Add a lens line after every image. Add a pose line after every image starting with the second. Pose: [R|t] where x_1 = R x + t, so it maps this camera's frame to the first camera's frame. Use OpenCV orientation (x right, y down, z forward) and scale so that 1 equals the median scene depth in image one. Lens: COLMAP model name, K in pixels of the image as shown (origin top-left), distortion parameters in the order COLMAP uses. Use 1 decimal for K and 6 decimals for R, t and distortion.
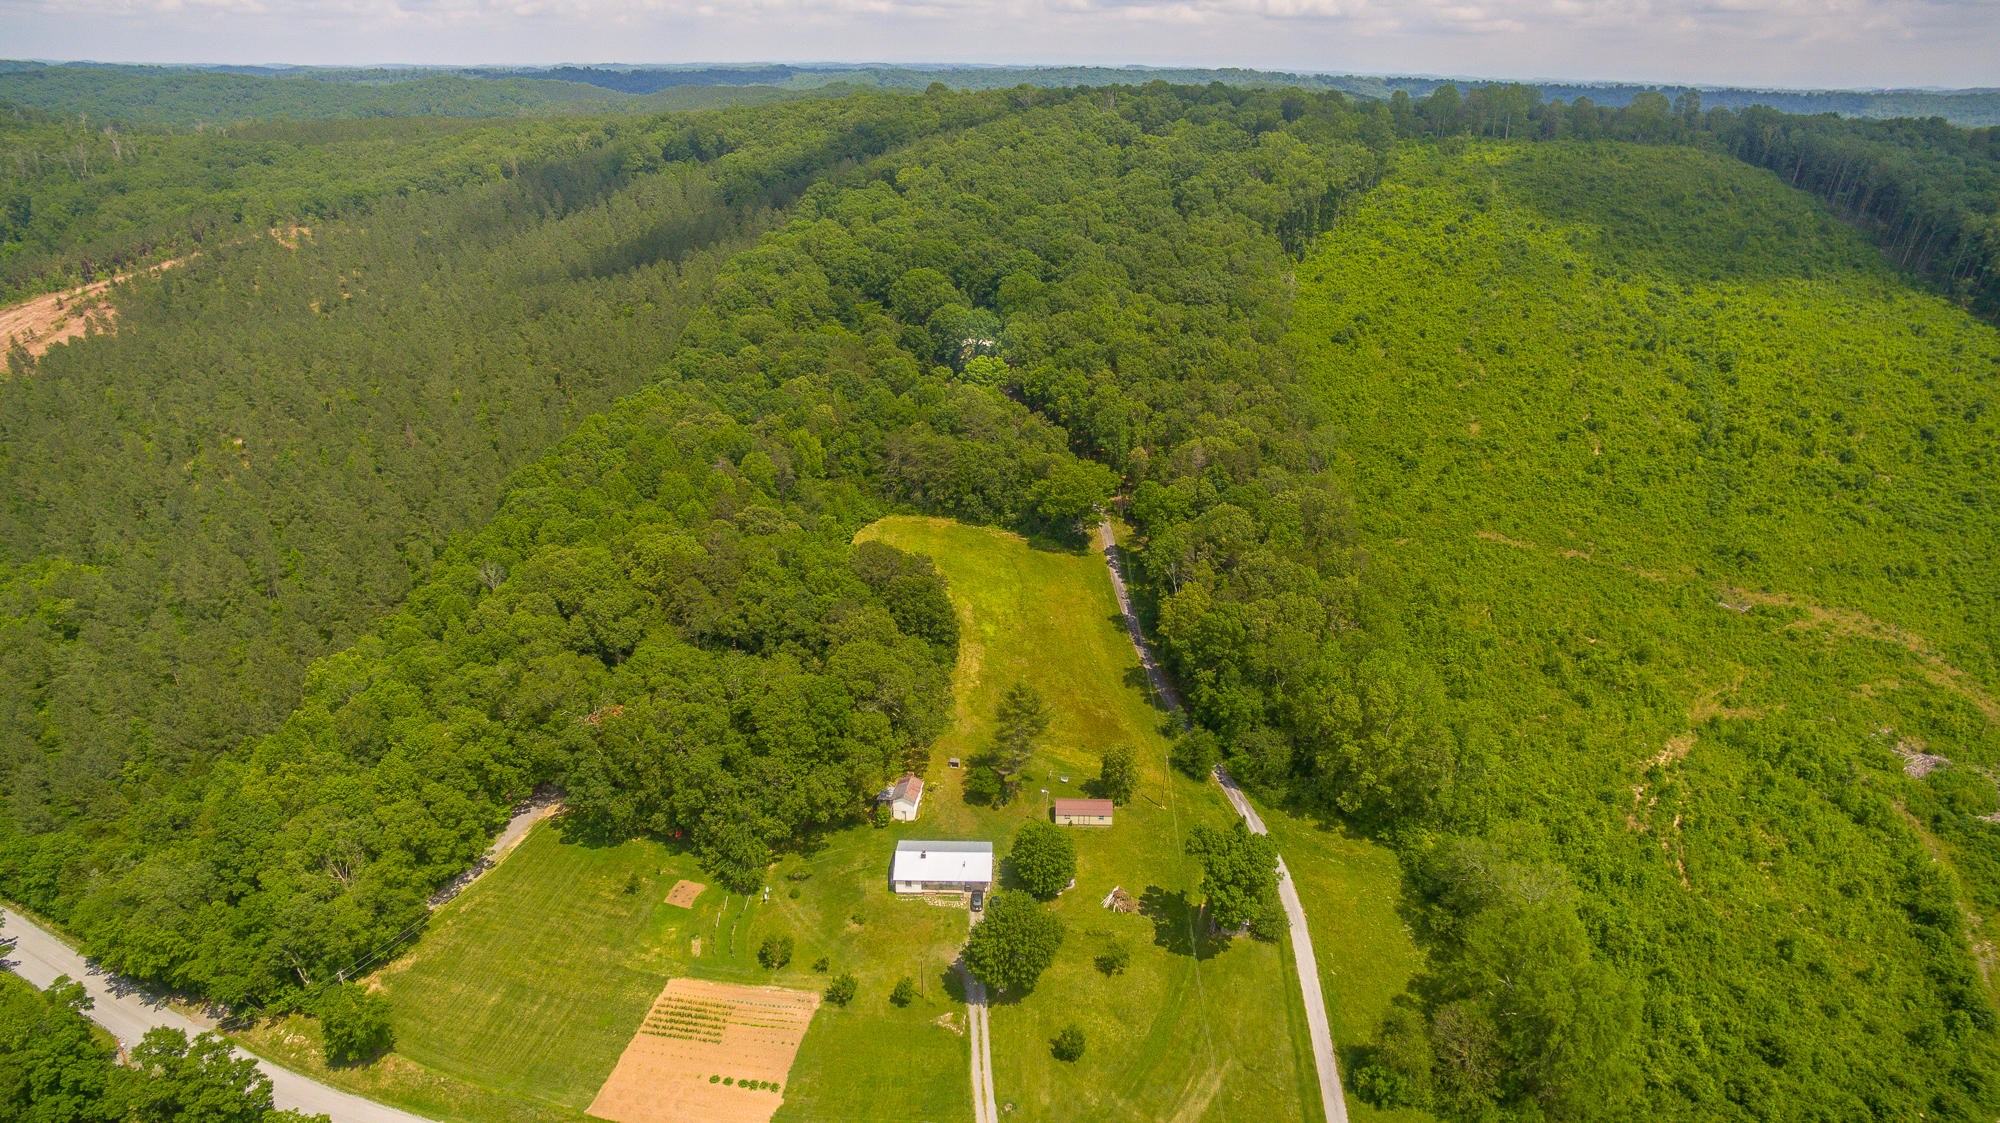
lens RADIAL K [[1159.6, 0, 997.9], [0, 1159.6, 570.0], [0, 0, 1]] dist [-0.121871, 0.087535]
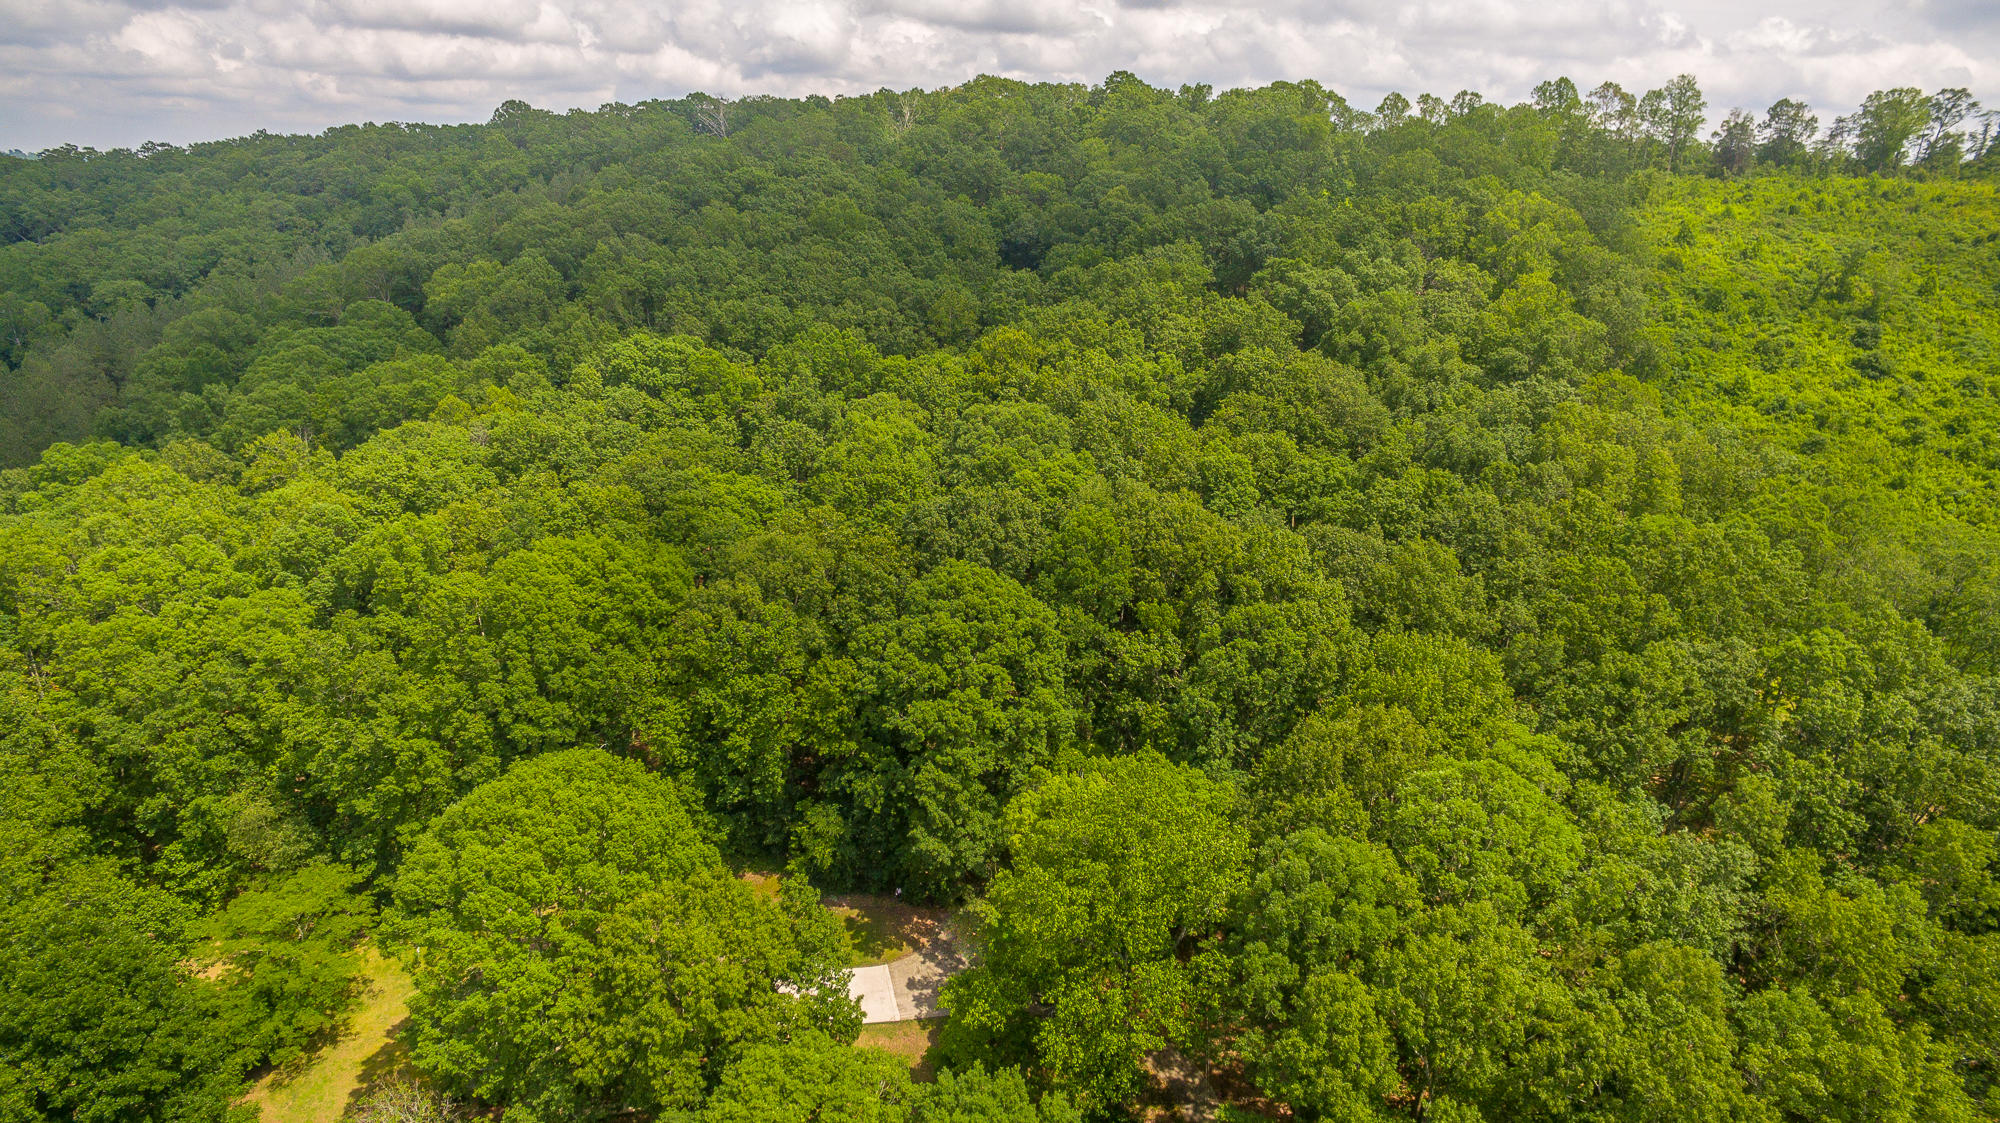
lens RADIAL K [[1159.6, 0, 997.9], [0, 1159.6, 570.0], [0, 0, 1]] dist [-0.121871, 0.087535]
pose [[0.941213, -0.106320, 0.320645, -0.041949], [0.129815, 0.990134, -0.052746, -0.215702], [-0.311874, 0.091270, 0.945730, 0.620991]]
